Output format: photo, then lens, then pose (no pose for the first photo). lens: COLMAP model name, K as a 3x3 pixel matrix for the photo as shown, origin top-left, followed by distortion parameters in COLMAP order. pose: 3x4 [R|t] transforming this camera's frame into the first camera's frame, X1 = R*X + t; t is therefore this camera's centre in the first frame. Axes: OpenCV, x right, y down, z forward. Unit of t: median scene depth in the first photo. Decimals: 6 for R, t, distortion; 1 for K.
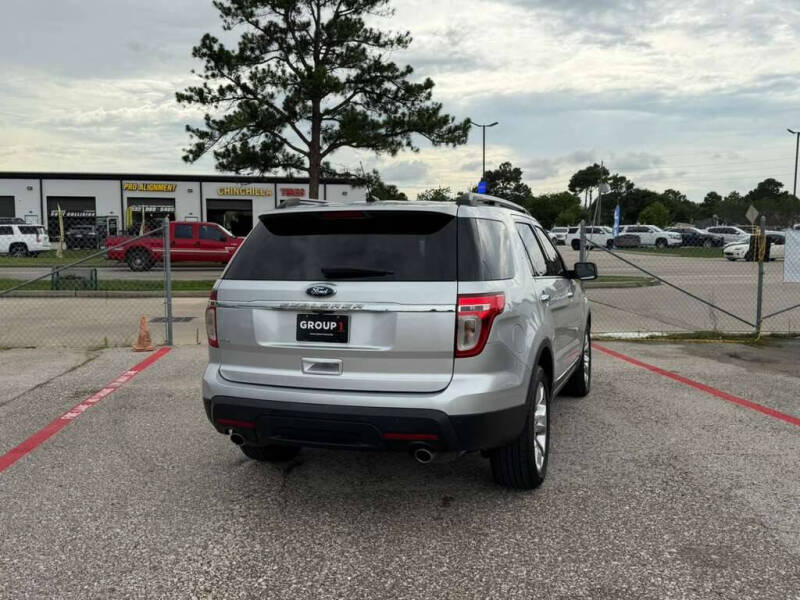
lens RADIAL K [[752.6, 0, 400.0], [0, 752.6, 300.0], [0, 0, 1]] dist [0.132383, -0.258311]
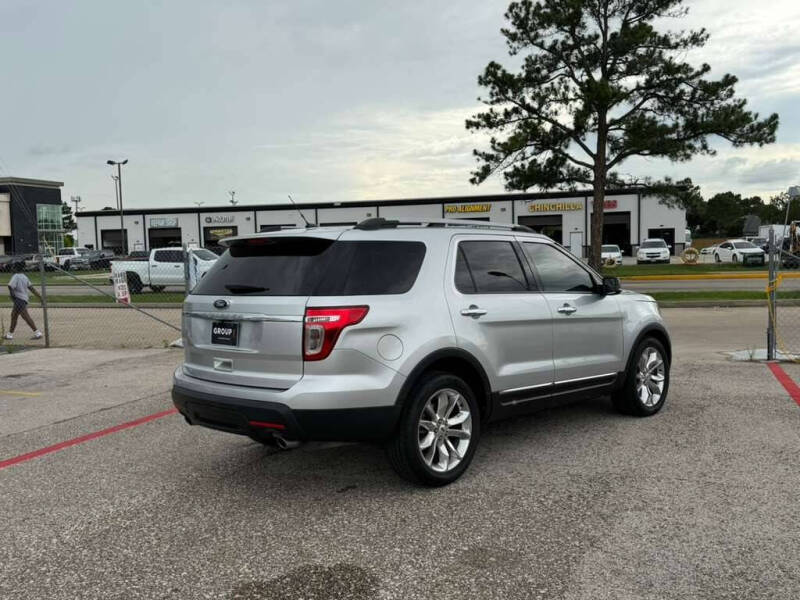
lens RADIAL K [[752.6, 0, 400.0], [0, 752.6, 300.0], [0, 0, 1]] dist [0.132383, -0.258311]
pose [[0.904194, 0.002543, -0.427114, 0.077256], [-0.010591, 0.999808, -0.016468, -0.000079], [0.426991, 0.019413, 0.904048, -0.000585]]
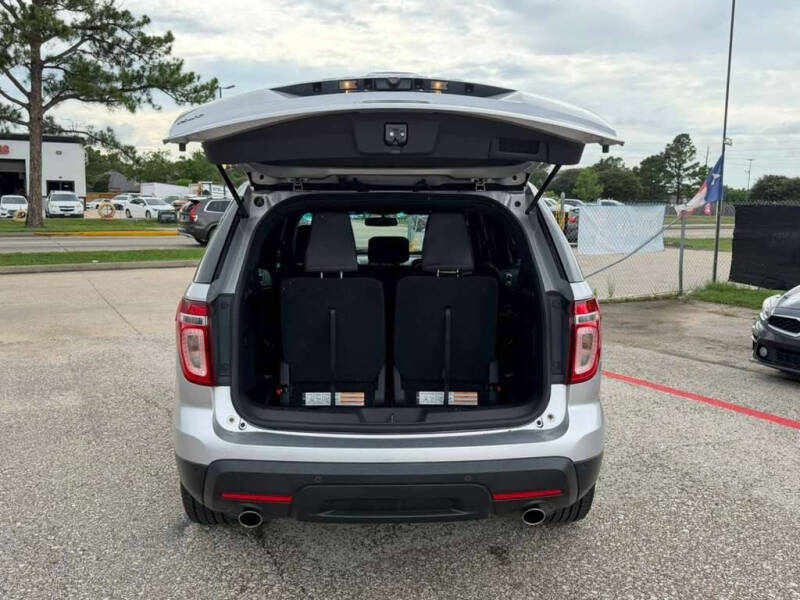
lens RADIAL K [[741.7, 0, 400.0], [0, 741.7, 300.0], [0, 0, 1]] dist [0.070846, -0.123507]
pose [[0.933210, -0.033581, 0.357759, -0.038272], [0.017442, 0.998683, 0.048244, -0.005106], [-0.358908, -0.038782, 0.932567, 0.039659]]
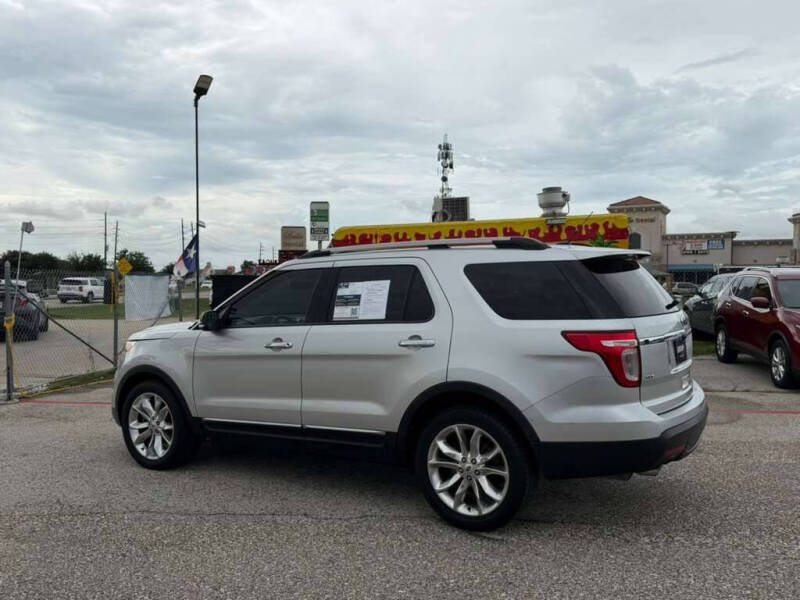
lens RADIAL K [[687.2, 0, 400.0], [0, 687.2, 300.0], [0, 0, 1]] dist [0.107392, -0.181426]
pose [[0.222104, -0.022964, 0.974753, -0.144738], [0.081344, 0.996674, 0.004945, -0.009628], [-0.971624, 0.078192, 0.223233, 0.132387]]
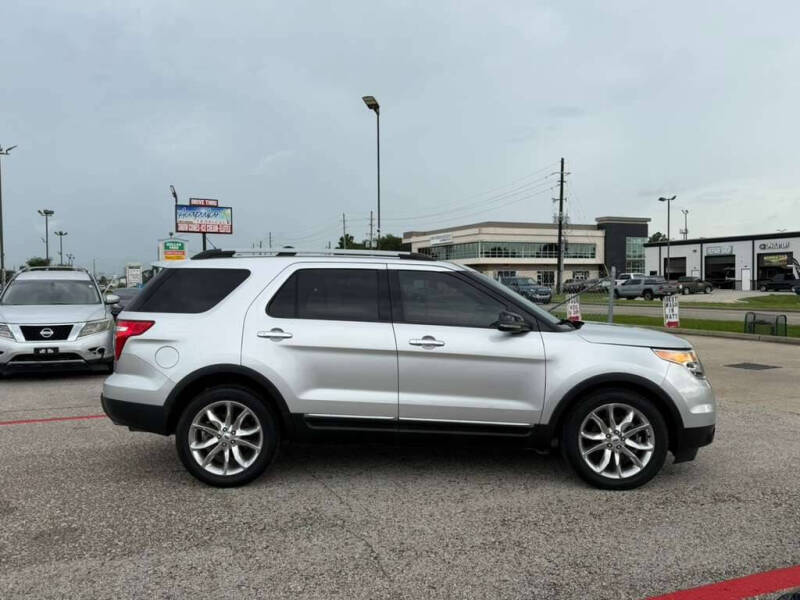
lens RADIAL K [[654.4, 0, 400.0], [0, 654.4, 300.0], [0, 0, 1]] dist [0.087355, -0.143901]
pose [[0.313496, 0.015502, -0.949463, 0.166760], [-0.074278, 0.997203, -0.008244, -0.008454], [0.946680, 0.073109, 0.313771, 0.121037]]
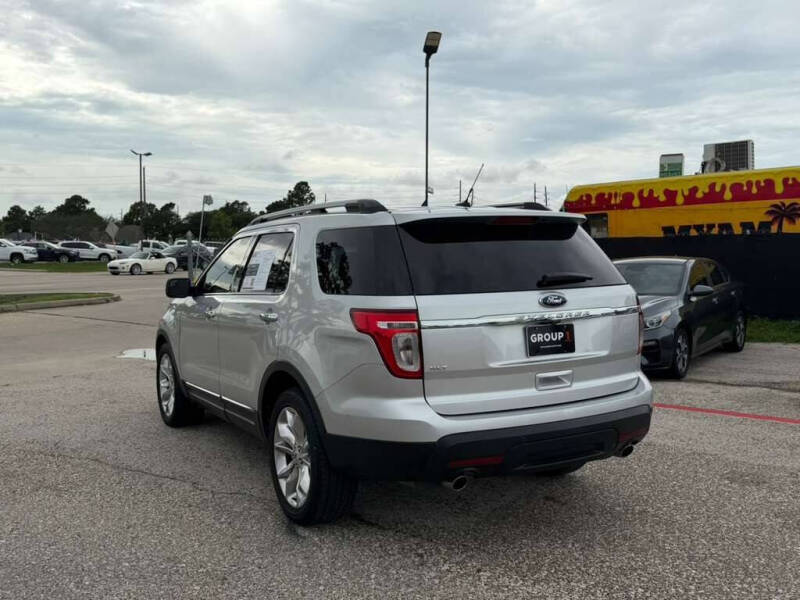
lens RADIAL K [[752.6, 0, 400.0], [0, 752.6, 300.0], [0, 0, 1]] dist [0.132383, -0.258311]
pose [[0.654968, -0.048593, 0.754093, -0.104645], [0.063612, 0.997934, 0.009056, -0.003646], [-0.752974, 0.042038, 0.656706, 0.058274]]
